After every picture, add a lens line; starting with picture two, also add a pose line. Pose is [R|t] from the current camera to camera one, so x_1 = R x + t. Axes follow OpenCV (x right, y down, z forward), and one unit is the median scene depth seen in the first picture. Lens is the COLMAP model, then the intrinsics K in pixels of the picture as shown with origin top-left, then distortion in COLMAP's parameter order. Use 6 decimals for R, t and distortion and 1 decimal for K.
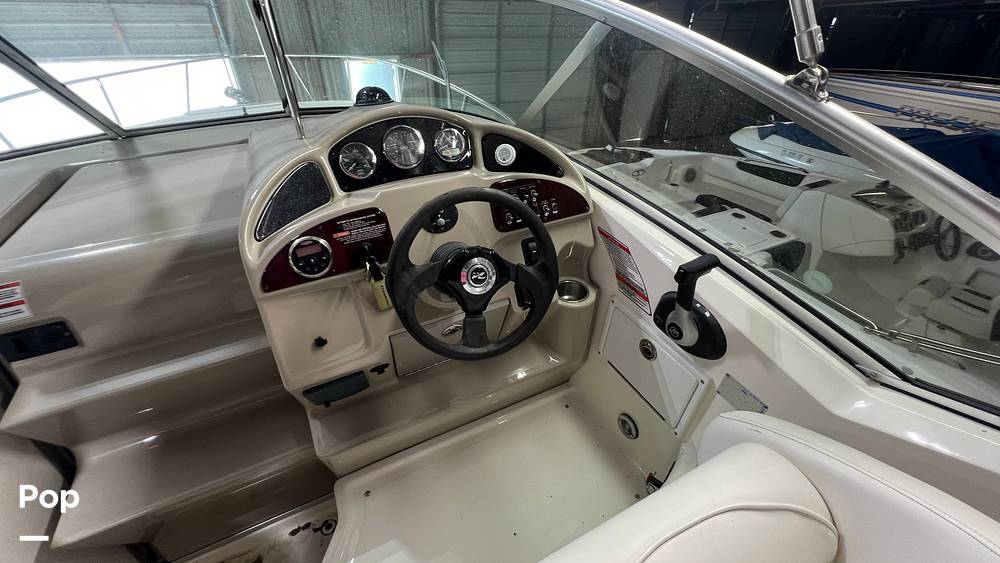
lens RADIAL K [[406.4, 0, 500.0], [0, 406.4, 281.5], [0, 0, 1]] dist [0.001247, 0.000200]
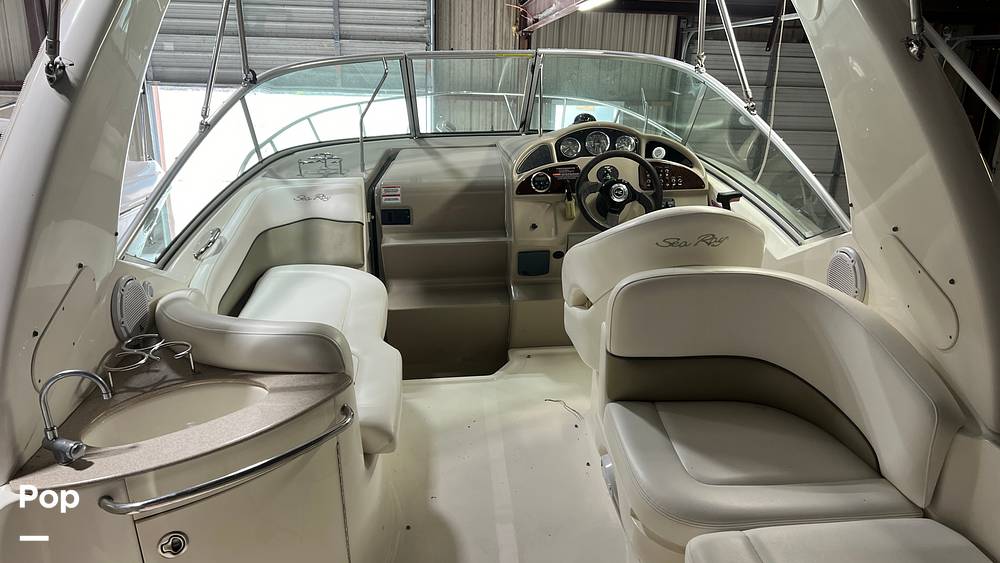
lens RADIAL K [[756.5, 0, 500.0], [0, 756.5, 281.5], [0, 0, 1]] dist [0.063204, -0.081430]
pose [[0.925419, 0.130303, -0.355837, 0.603070], [-0.223864, 0.945636, -0.235919, 1.079092], [0.305752, 0.297983, 0.904280, -1.862508]]
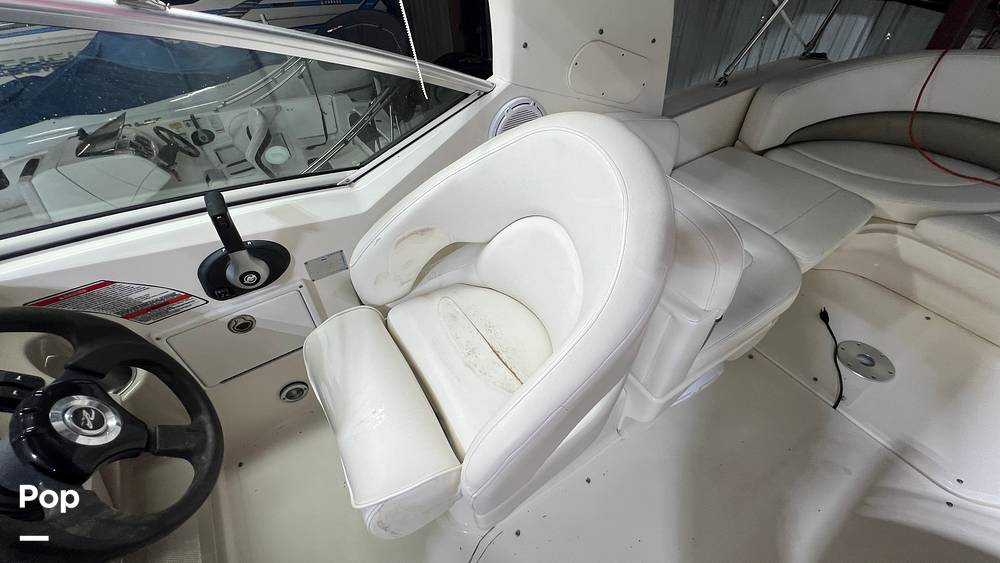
lens RADIAL K [[406.4, 0, 500.0], [0, 406.4, 281.5], [0, 0, 1]] dist [0.001247, 0.000200]
pose [[-0.117756, -0.682044, 0.721769, -0.326638], [0.604777, 0.527233, 0.596884, -0.087226], [-0.787641, 0.506796, 0.350400, 0.143013]]
